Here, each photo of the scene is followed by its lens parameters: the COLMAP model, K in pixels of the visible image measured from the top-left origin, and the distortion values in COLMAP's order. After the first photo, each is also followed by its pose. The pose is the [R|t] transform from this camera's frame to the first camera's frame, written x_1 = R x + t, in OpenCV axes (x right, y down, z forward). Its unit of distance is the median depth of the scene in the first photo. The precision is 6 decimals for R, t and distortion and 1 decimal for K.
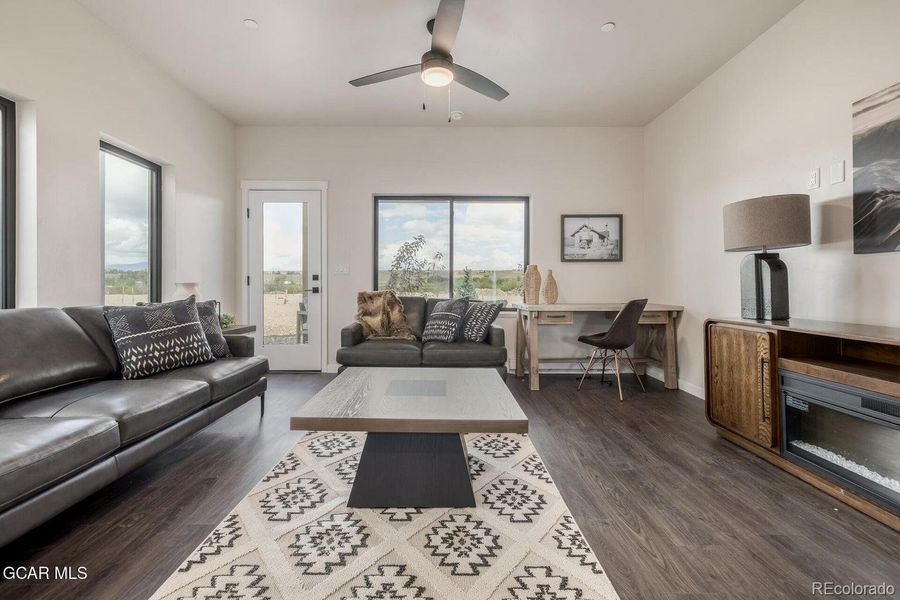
lens RADIAL K [[381.7, 0, 444.7], [0, 381.7, 288.9], [0, 0, 1]] dist [-0.001118, 0.000170]
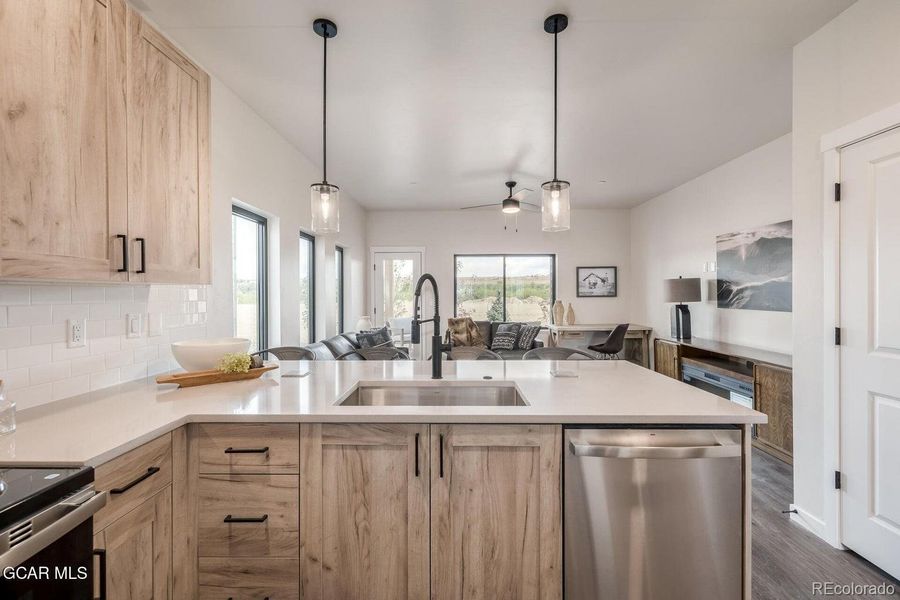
lens RADIAL K [[378.0, 0, 448.9], [0, 378.0, 294.7], [0, 0, 1]] dist [0.000439, 0.000500]
pose [[0.999603, -0.008850, -0.026754, -0.202307], [0.008798, 0.999959, -0.002048, -0.097314], [0.026771, 0.001811, 0.999640, -0.640642]]
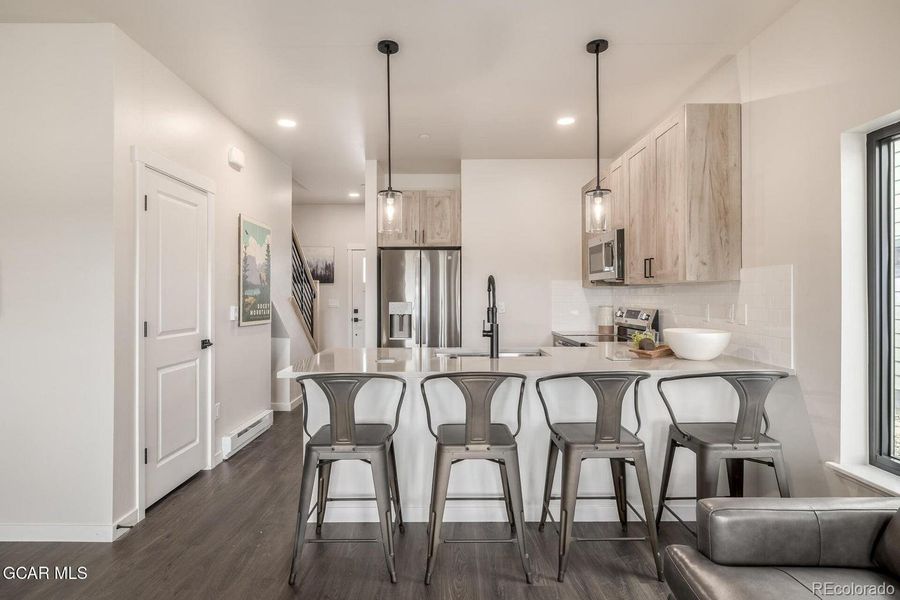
lens RADIAL K [[473.0, 0, 448.3], [0, 473.0, 297.4], [0, 0, 1]] dist [-0.001942, -0.000535]
pose [[-0.999998, -0.001081, -0.001918, -0.154375], [-0.001096, 0.999966, 0.008174, -0.093400], [0.001910, 0.008176, -0.999965, 0.672384]]
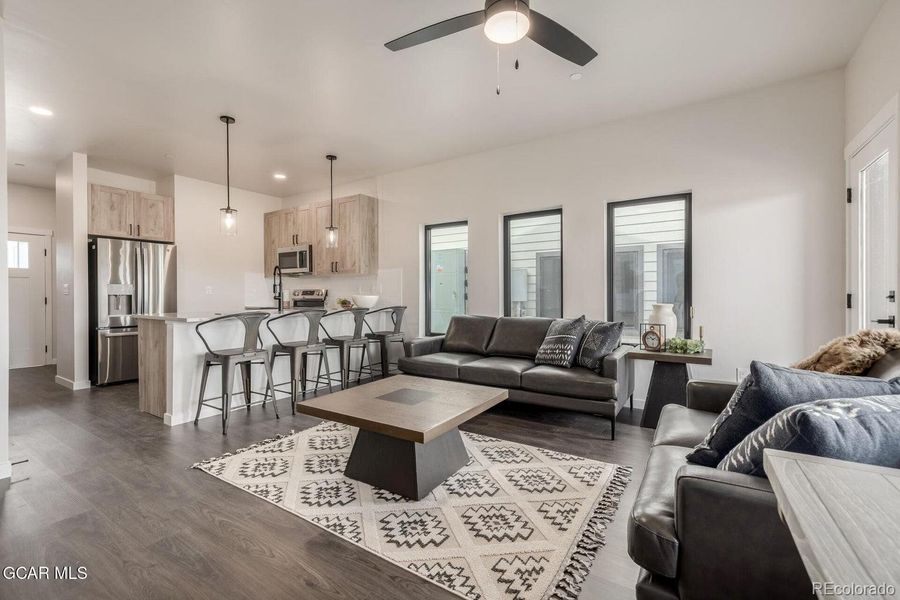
lens RADIAL K [[388.3, 0, 450.0], [0, 388.3, 300.0], [0, 0, 1]] dist [0.002293, 0.000125]
pose [[-0.544775, 0.007599, -0.838548, 0.474369], [-0.003122, 0.999934, 0.011091, -0.034004], [0.838577, 0.008660, -0.544715, 0.947400]]
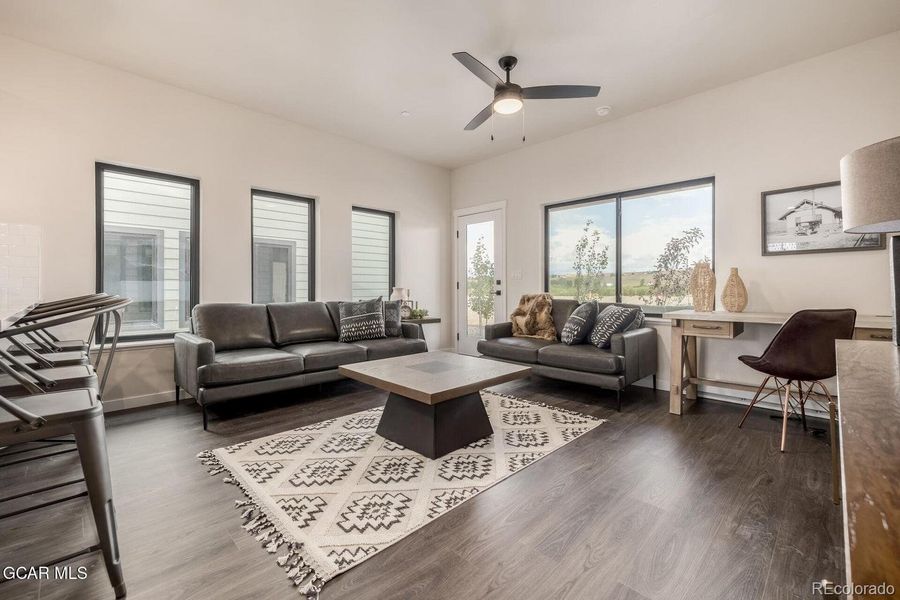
lens RADIAL K [[381.7, 0, 444.7], [0, 381.7, 288.9], [0, 0, 1]] dist [-0.001118, 0.000170]
pose [[0.698401, -0.003903, -0.715696, 0.477819], [-0.000510, 0.999982, -0.005951, -0.002514], [0.715707, 0.004521, 0.698386, 0.051453]]
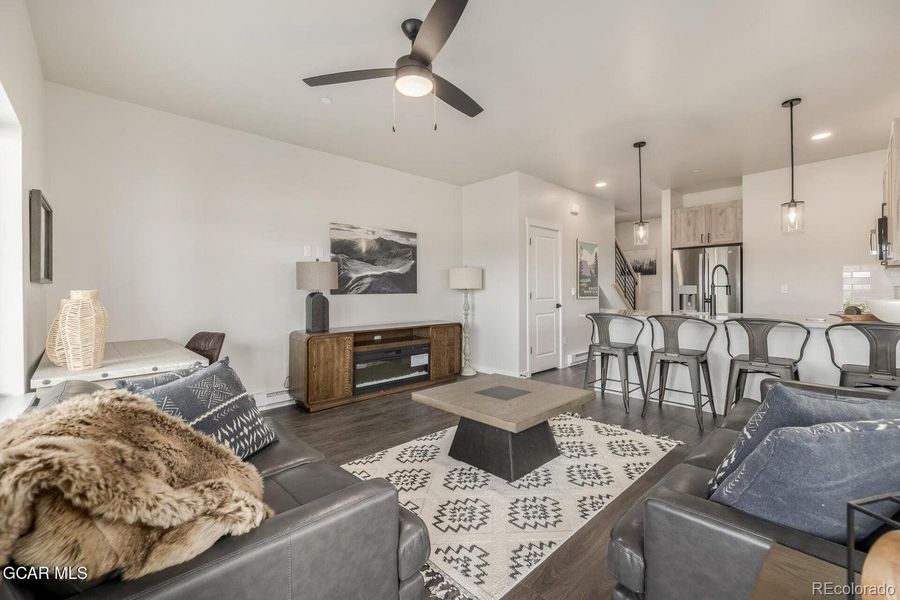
lens RADIAL K [[381.7, 0, 444.7], [0, 381.7, 288.9], [0, 0, 1]] dist [-0.001118, 0.000170]
pose [[-0.673562, 0.005274, 0.739112, -0.507682], [0.009843, 0.999950, 0.001835, -0.067679], [-0.739065, 0.008511, -0.673580, 1.114092]]
